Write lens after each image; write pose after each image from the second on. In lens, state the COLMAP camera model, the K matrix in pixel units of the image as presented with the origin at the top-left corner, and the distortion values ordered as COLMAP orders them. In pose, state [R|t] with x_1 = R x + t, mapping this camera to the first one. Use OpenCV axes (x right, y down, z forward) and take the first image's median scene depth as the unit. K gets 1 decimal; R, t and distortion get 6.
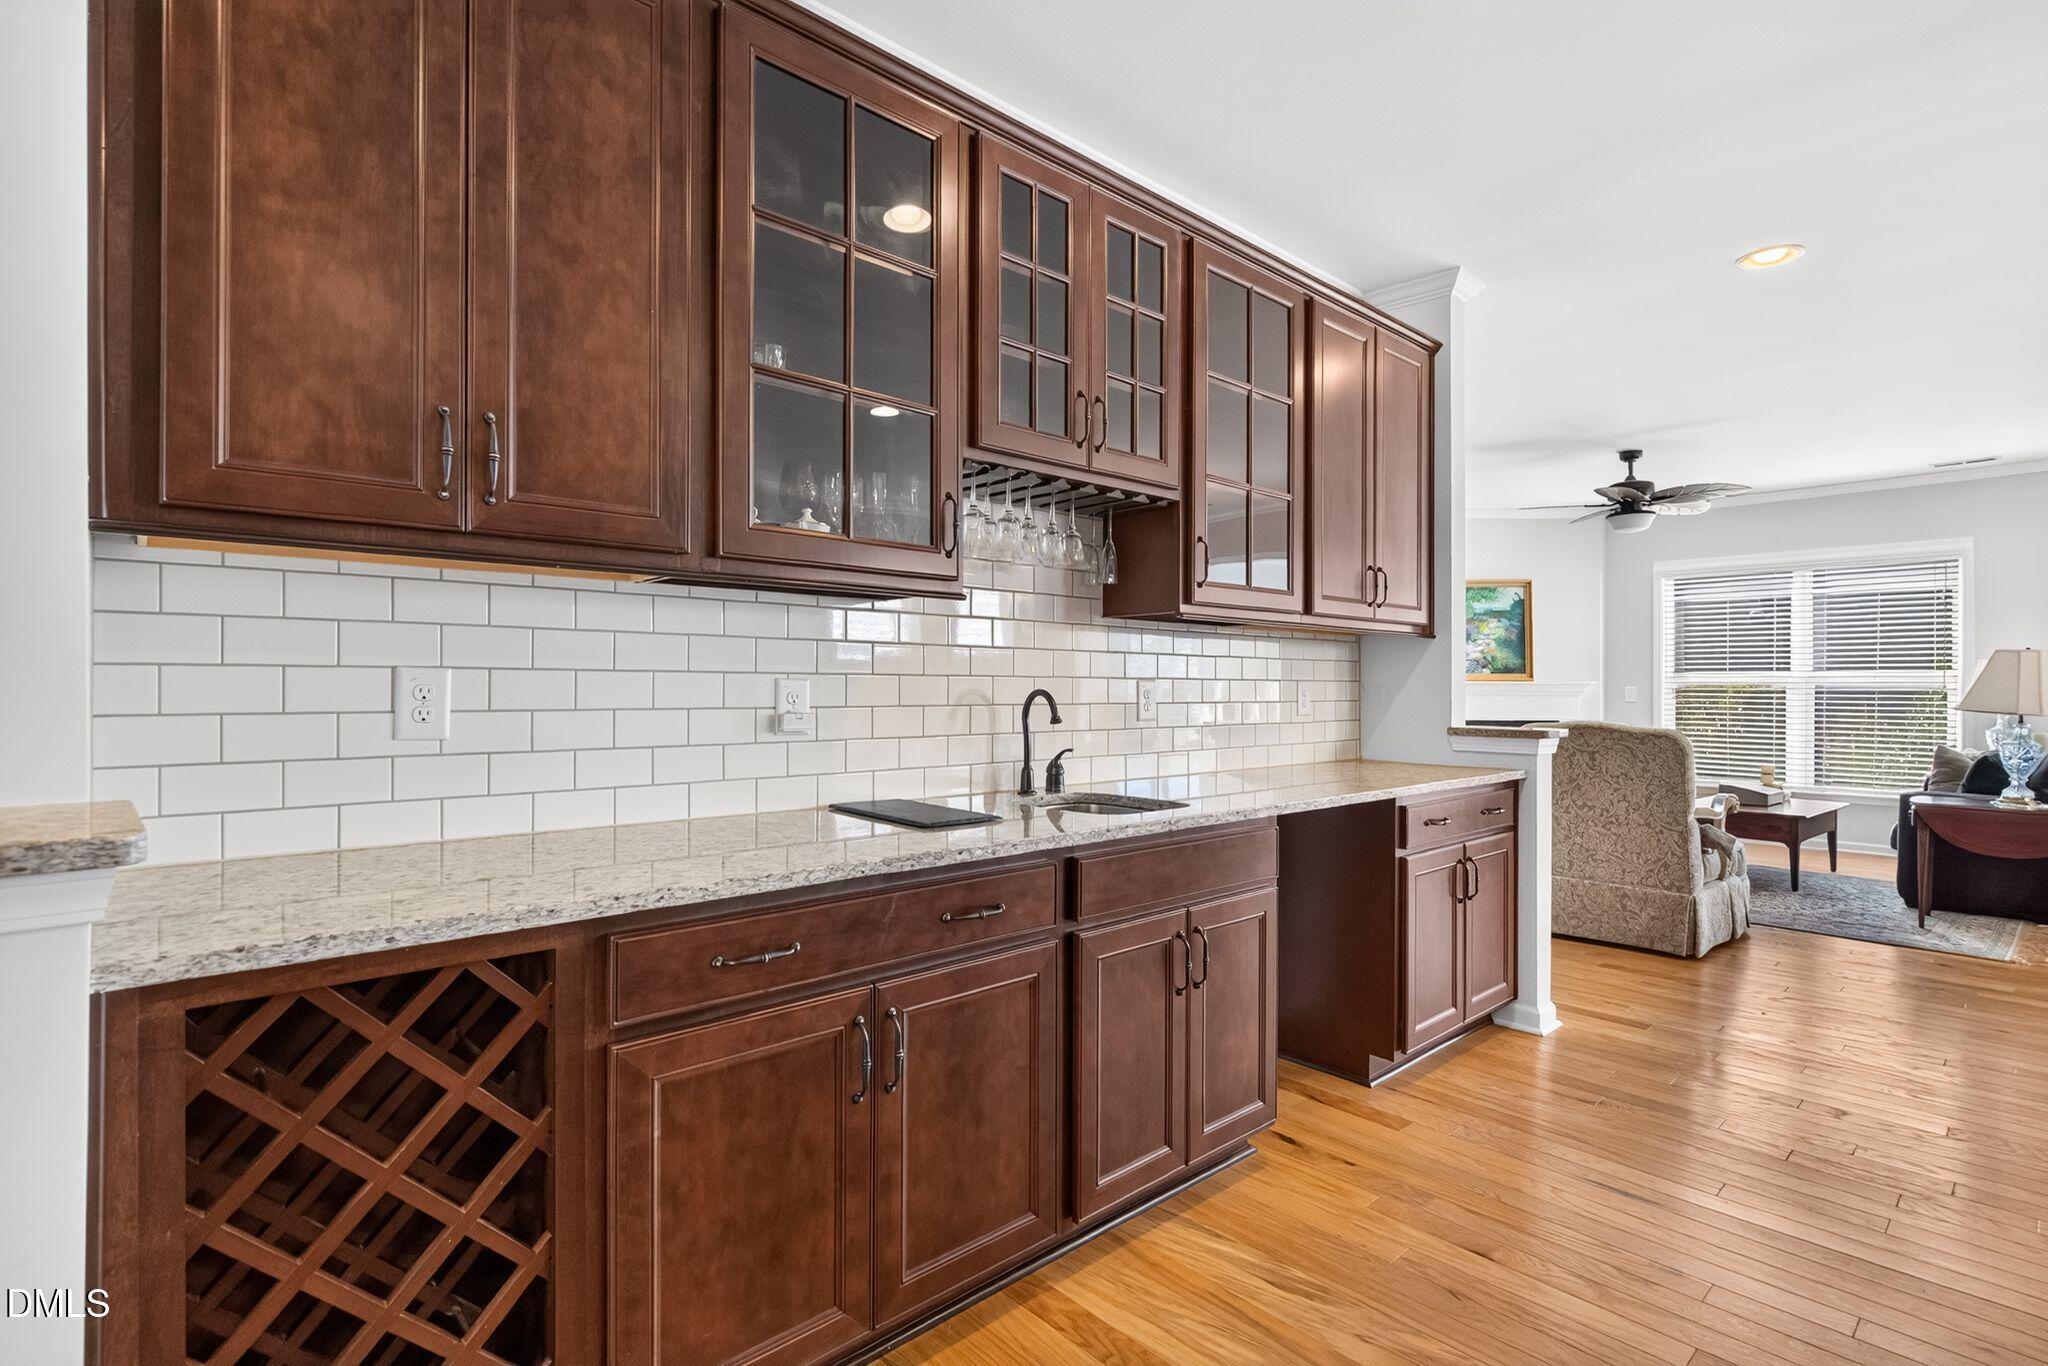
lens RADIAL K [[973.2, 0, 1016.8], [0, 973.2, 687.3], [0, 0, 1]] dist [-0.001436, -0.000781]
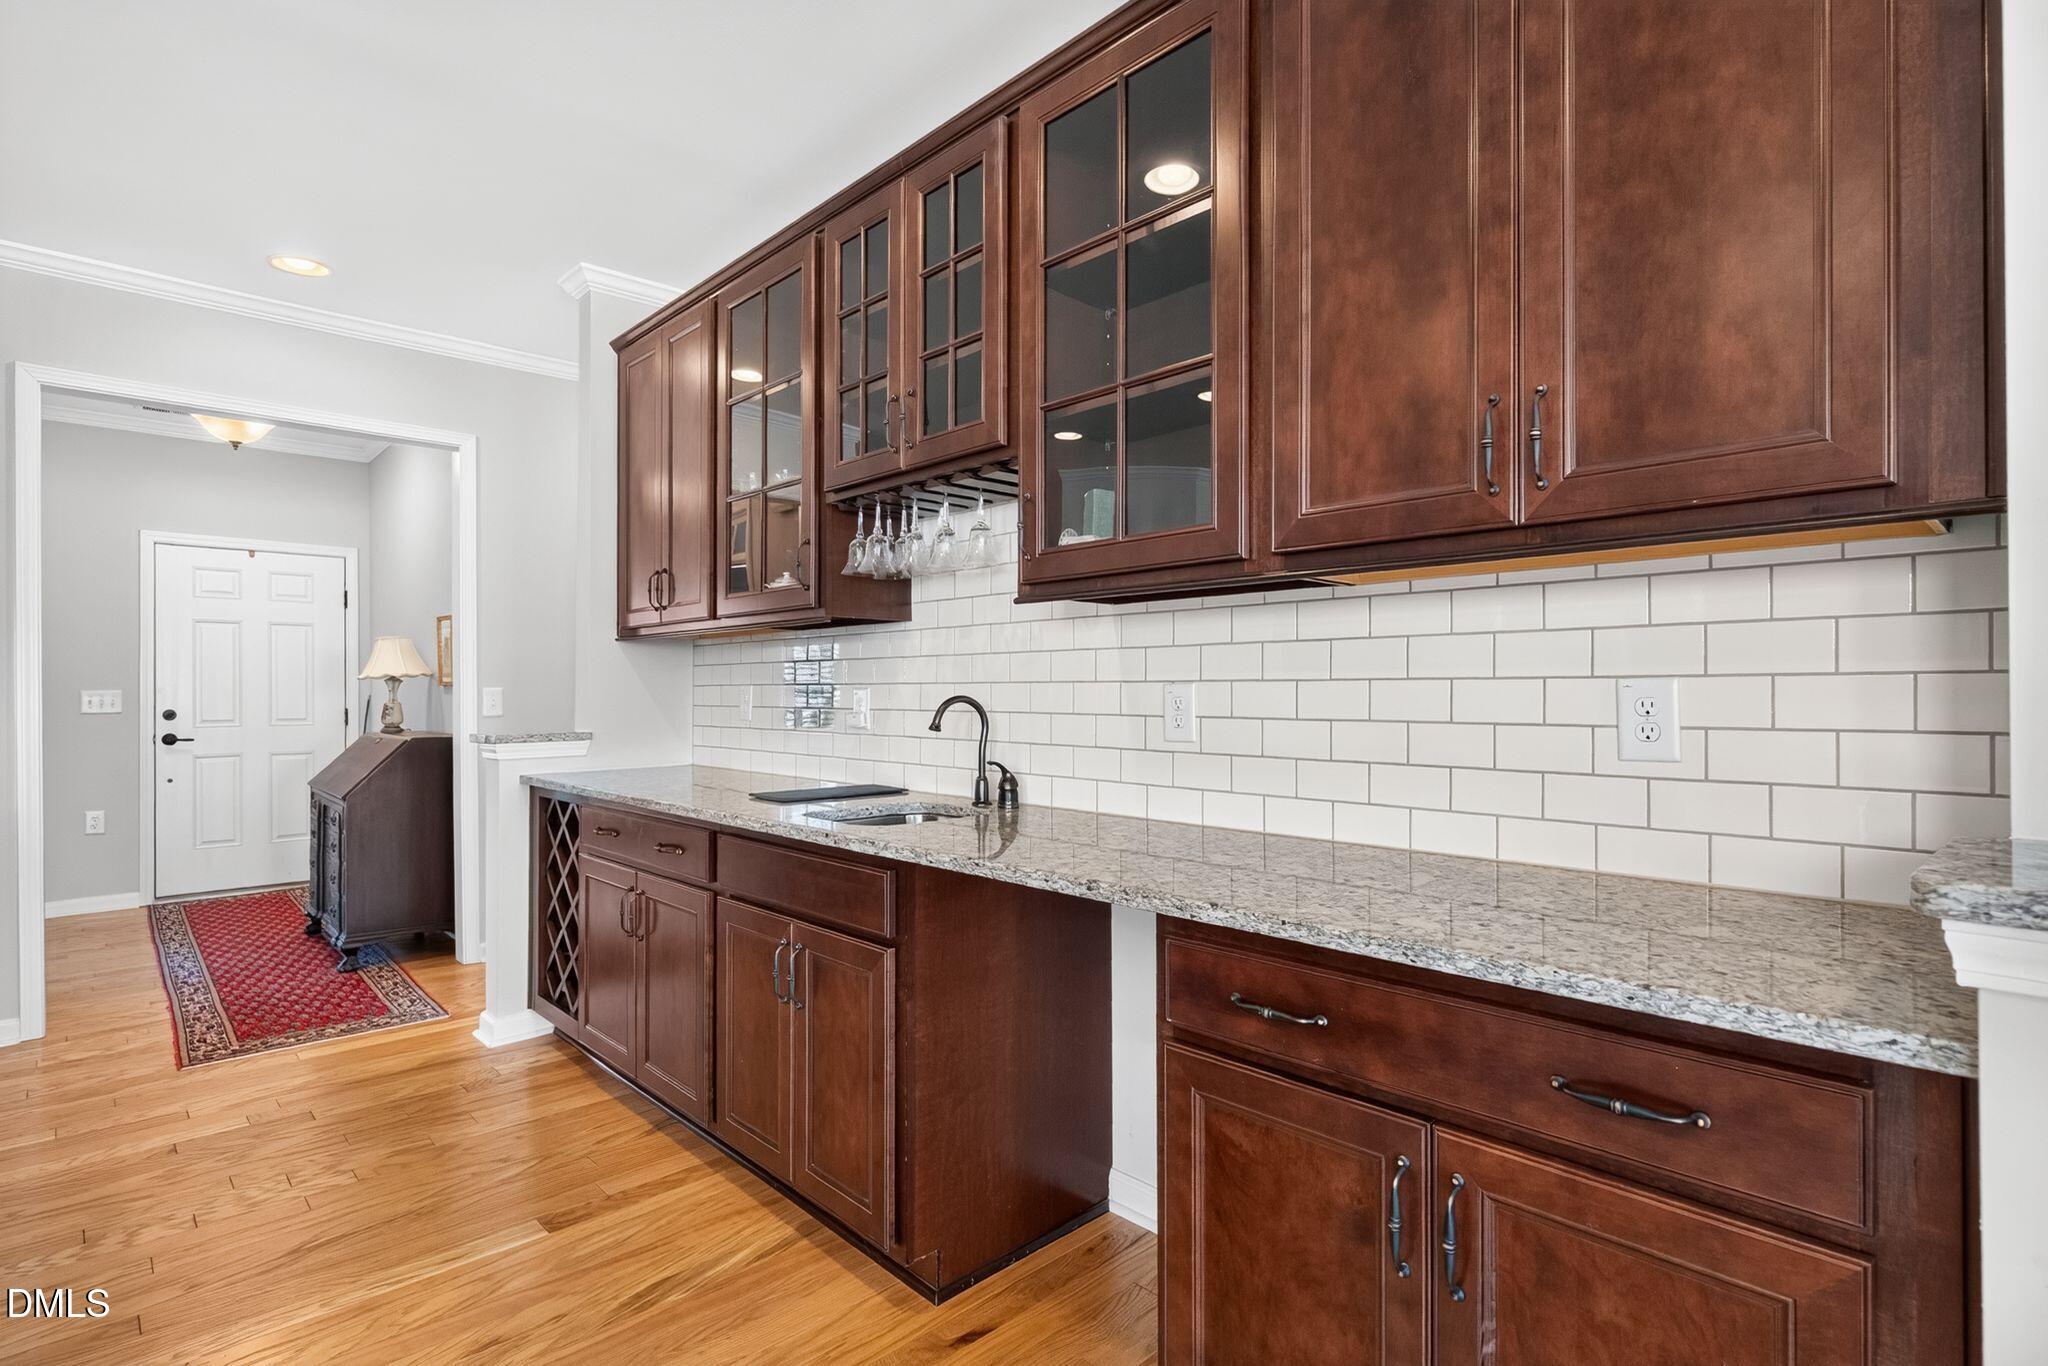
lens RADIAL K [[1002.2, 0, 1028.6], [0, 1002.2, 690.4], [0, 0, 1]] dist [0.002038, 0.000185]
pose [[0.035496, -0.007141, -0.999344, 0.985207], [0.000082, 0.999974, -0.007143, 0.003610], [0.999370, 0.000171, 0.035496, 0.985730]]
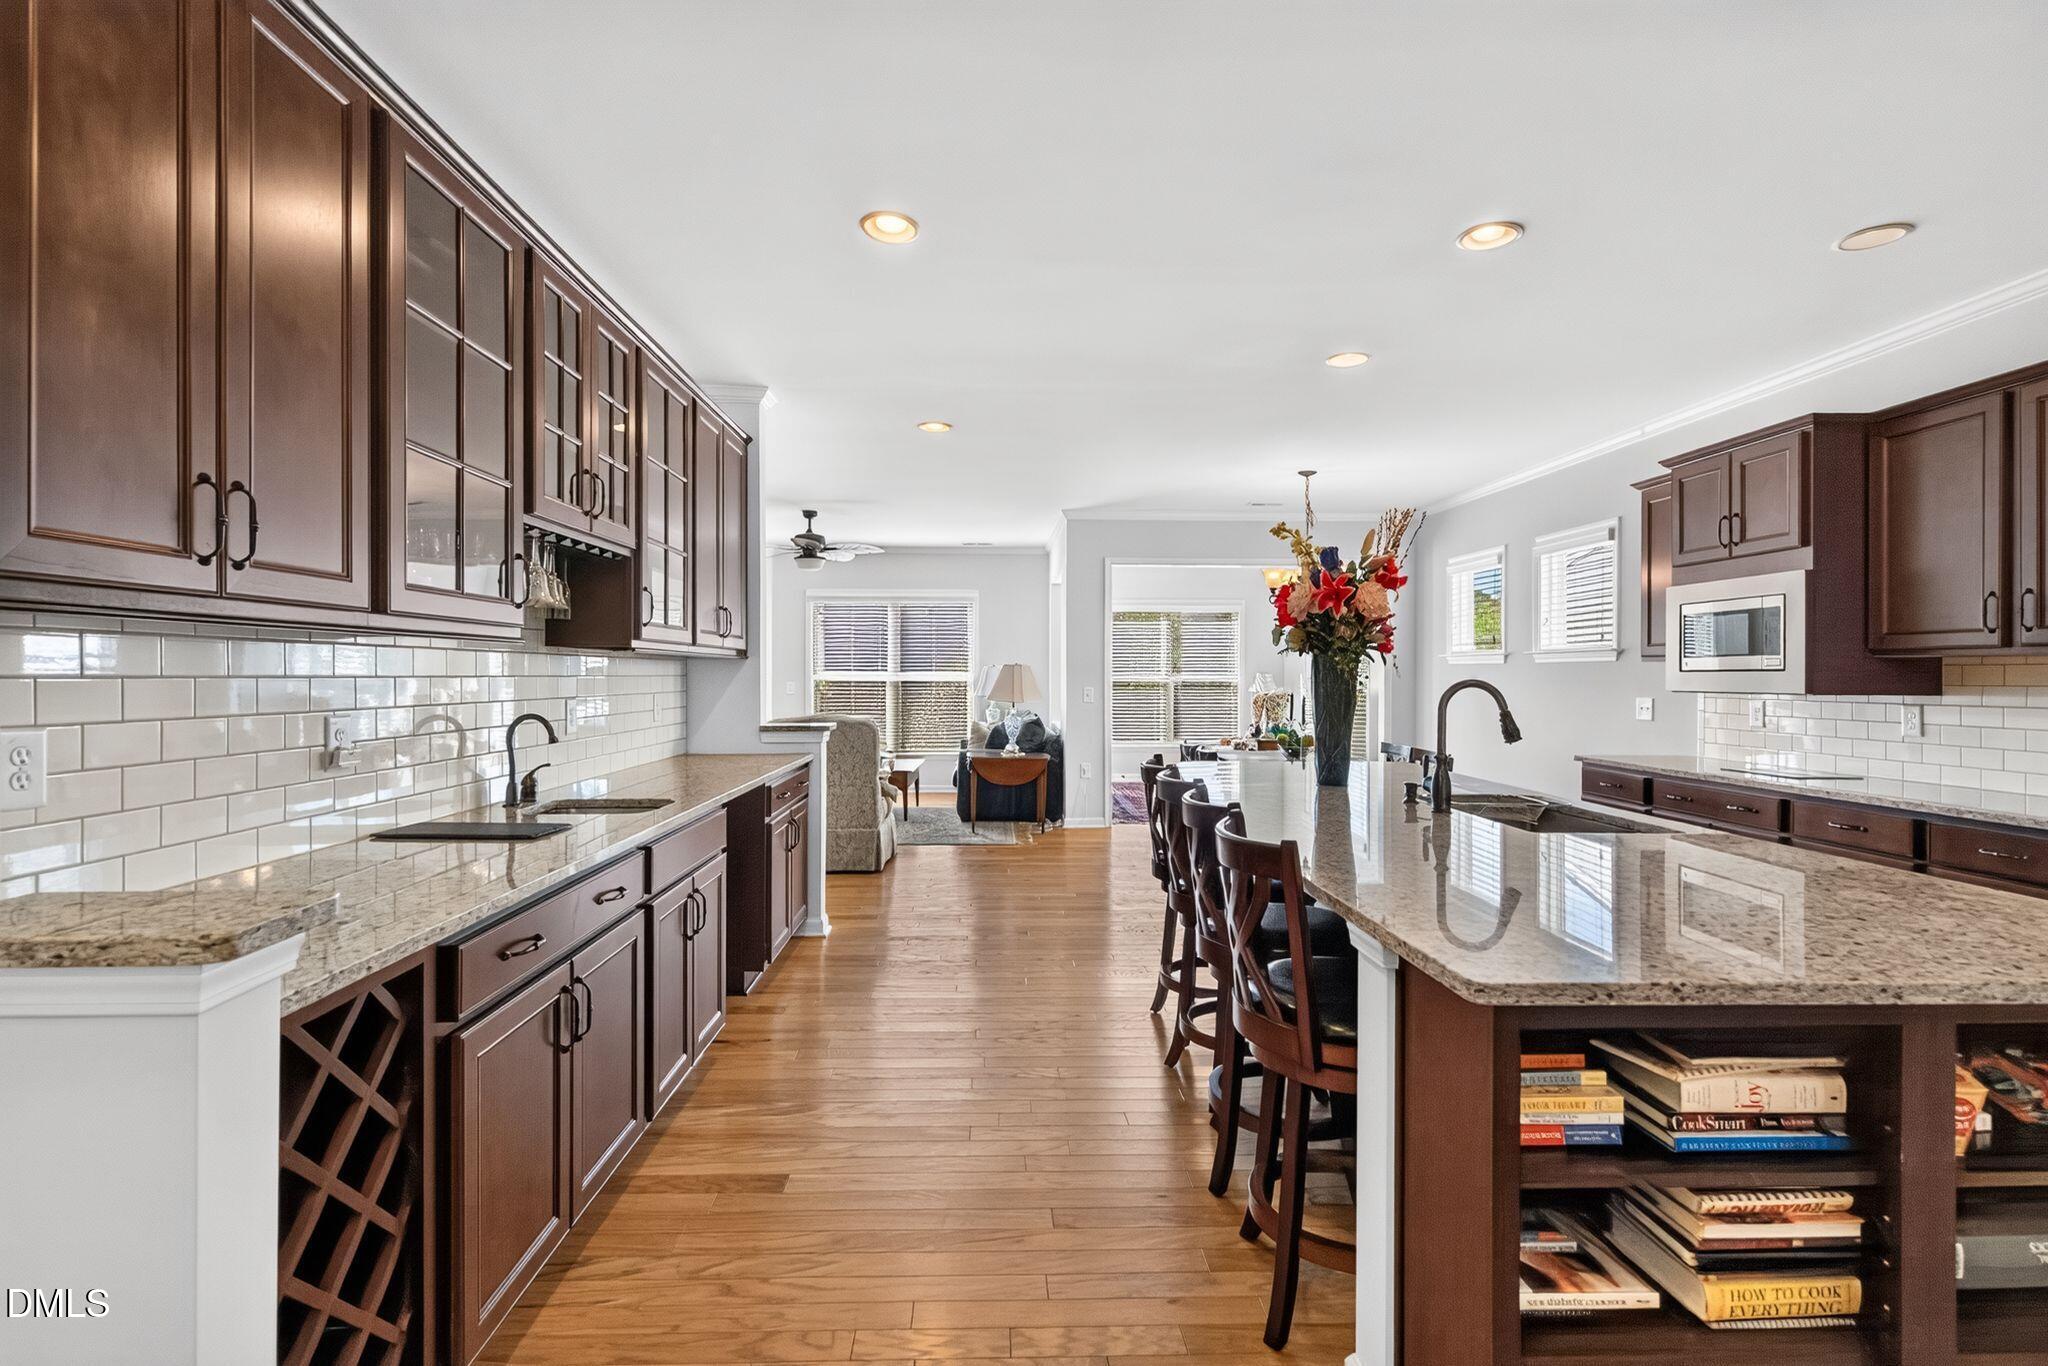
lens RADIAL K [[943.4, 0, 1010.2], [0, 943.4, 675.1], [0, 0, 1]] dist [-0.001264, -0.000564]
pose [[0.650080, -0.003829, 0.759856, -0.427820], [0.001951, 0.999992, 0.003370, -0.043642], [-0.759863, -0.000709, 0.650083, -0.149079]]
